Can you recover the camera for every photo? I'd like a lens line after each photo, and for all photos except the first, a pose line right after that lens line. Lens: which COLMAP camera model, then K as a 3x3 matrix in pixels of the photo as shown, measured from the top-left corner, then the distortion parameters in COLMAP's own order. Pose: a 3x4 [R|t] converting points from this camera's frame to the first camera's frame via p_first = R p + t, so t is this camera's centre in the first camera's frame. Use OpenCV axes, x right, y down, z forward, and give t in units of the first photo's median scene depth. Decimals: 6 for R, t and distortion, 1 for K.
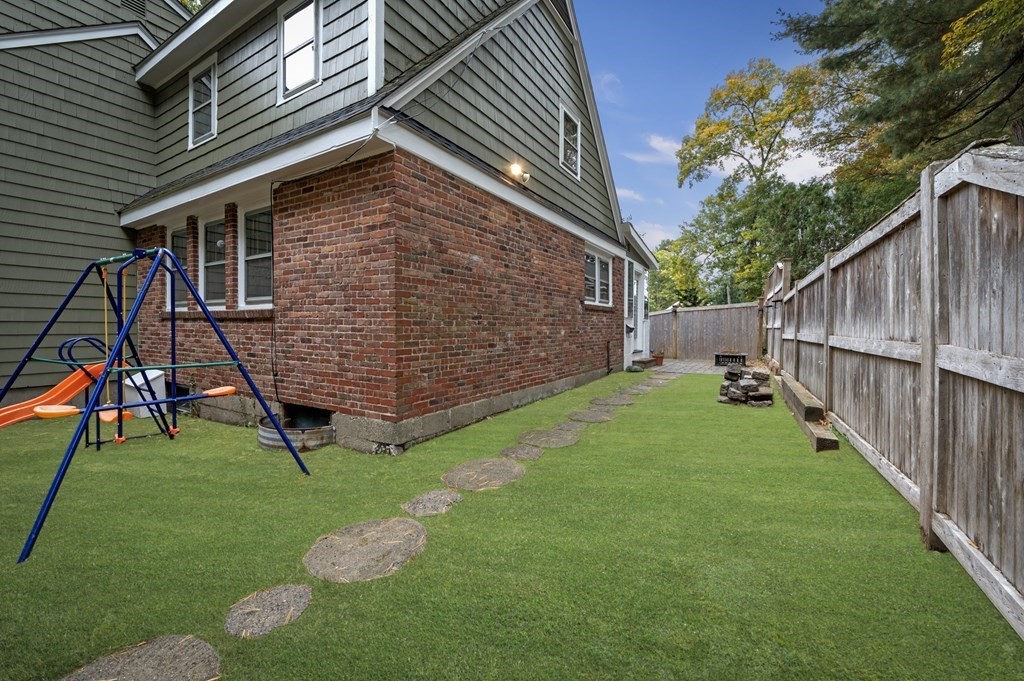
lens RADIAL K [[414.1, 0, 507.2], [0, 414.1, 330.7], [0, 0, 1]] dist [-0.010348, -0.000244]
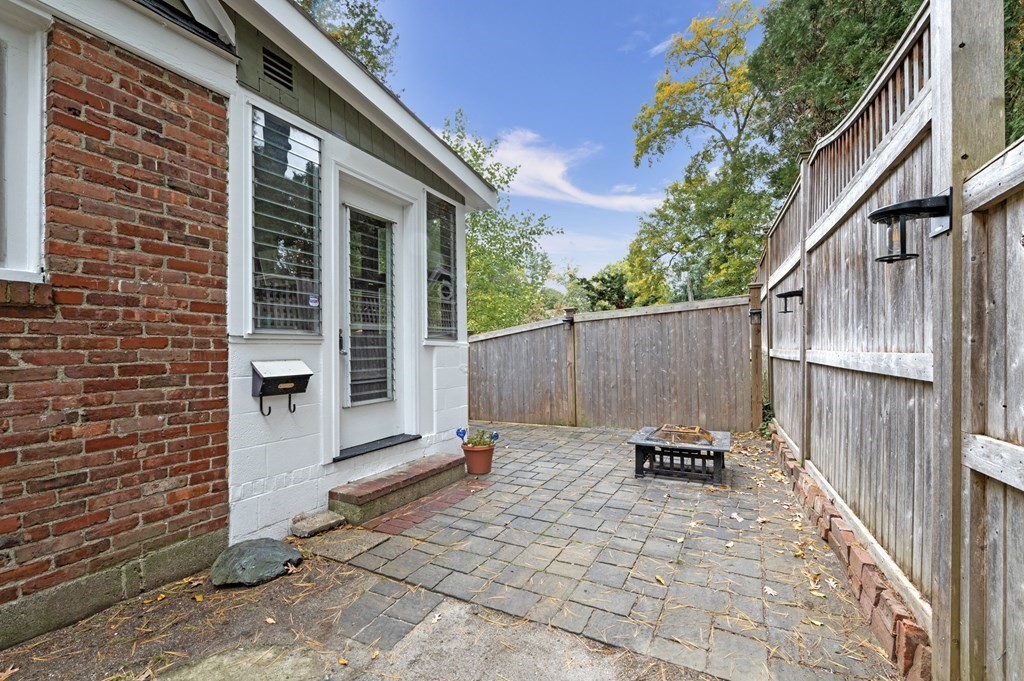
lens RADIAL K [[436.3, 0, 505.7], [0, 436.3, 344.6], [0, 0, 1]] dist [-0.007850, -0.000486]
pose [[0.998054, -0.019390, 0.059264, 0.432192], [0.020460, 0.999638, -0.017497, -0.020032], [-0.058903, 0.018676, 0.998089, 0.742143]]
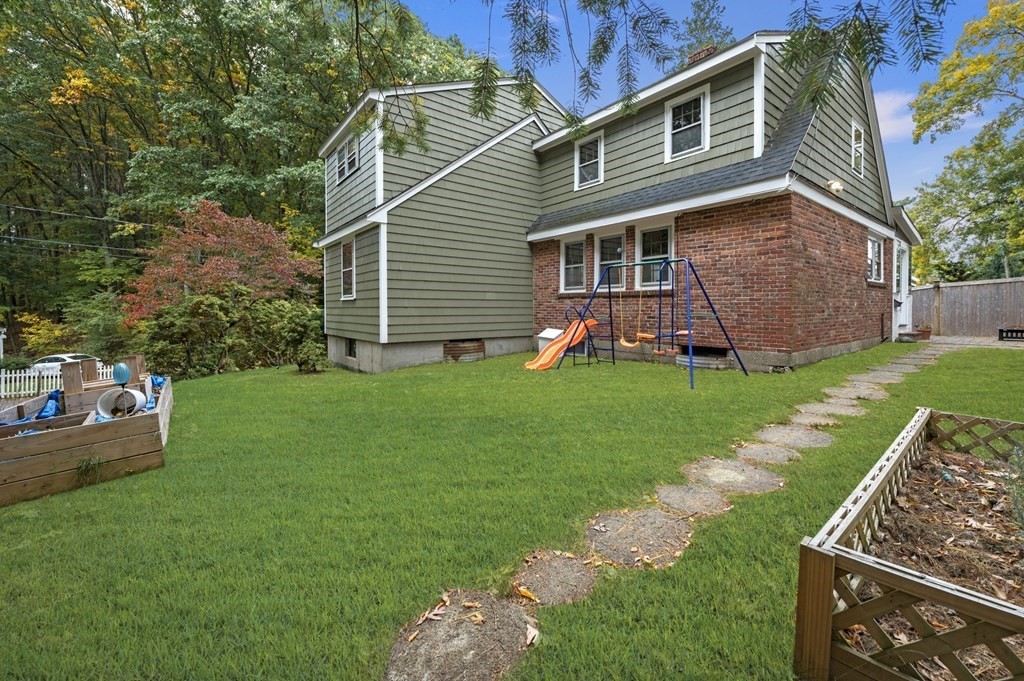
lens RADIAL K [[414.1, 0, 507.6], [0, 414.1, 314.9], [0, 0, 1]] dist [-0.010348, -0.000244]
pose [[0.935202, 0.000169, -0.354115, -0.282513], [0.001297, 0.999992, 0.003902, 0.020771], [0.354113, -0.004109, 0.935194, -0.370054]]
